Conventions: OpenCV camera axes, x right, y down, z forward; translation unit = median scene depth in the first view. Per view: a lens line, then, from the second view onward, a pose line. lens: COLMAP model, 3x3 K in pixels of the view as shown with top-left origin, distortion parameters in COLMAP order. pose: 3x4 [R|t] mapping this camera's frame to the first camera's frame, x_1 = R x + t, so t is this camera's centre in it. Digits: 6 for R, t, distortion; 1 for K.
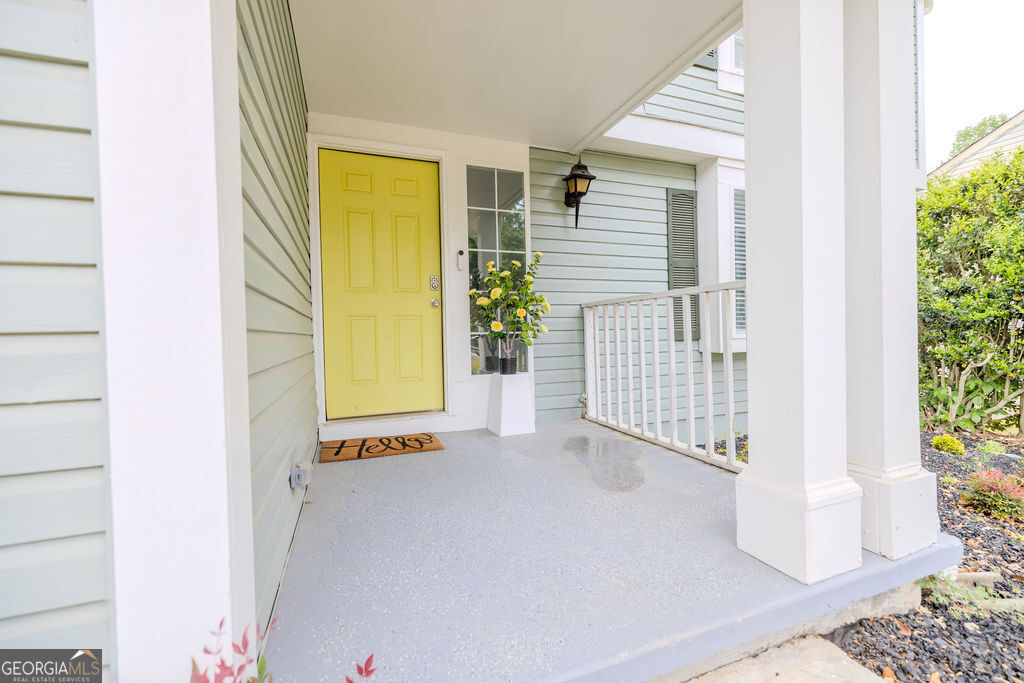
lens RADIAL K [[422.8, 0, 512.0], [0, 422.8, 341.5], [0, 0, 1]] dist [0.001021, -0.000056]
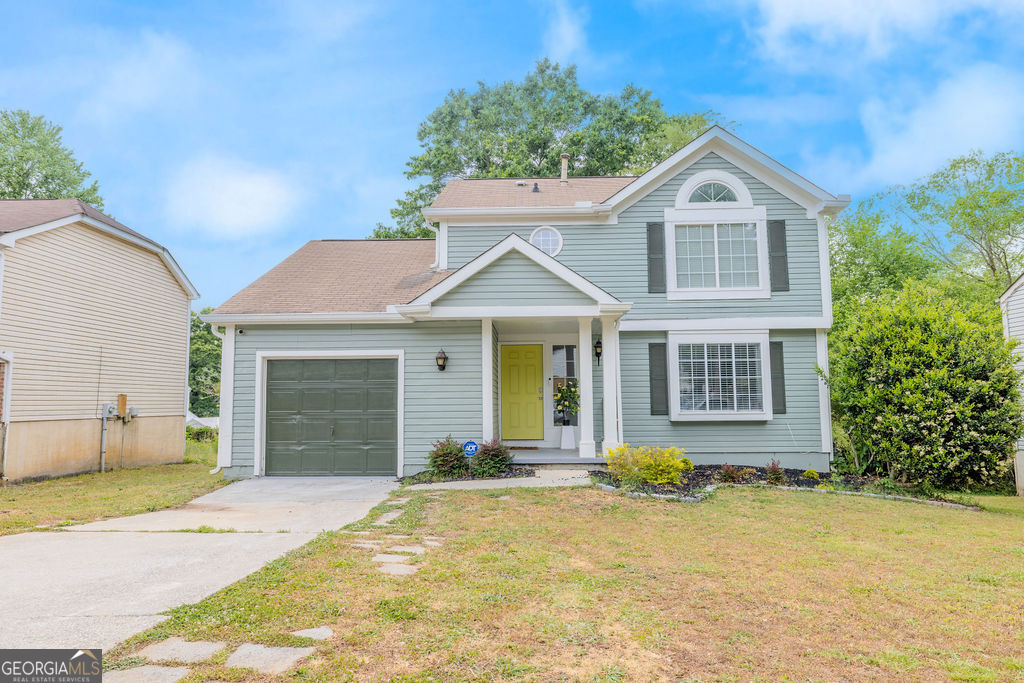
lens RADIAL K [[679.7, 0, 512.0], [0, 679.7, 341.5], [0, 0, 1]] dist [0.000170, -0.000214]
pose [[0.922156, -0.021052, -0.386246, 1.293879], [-0.017020, 0.995343, -0.094886, -0.037787], [0.386445, 0.094073, 0.917502, -2.975942]]
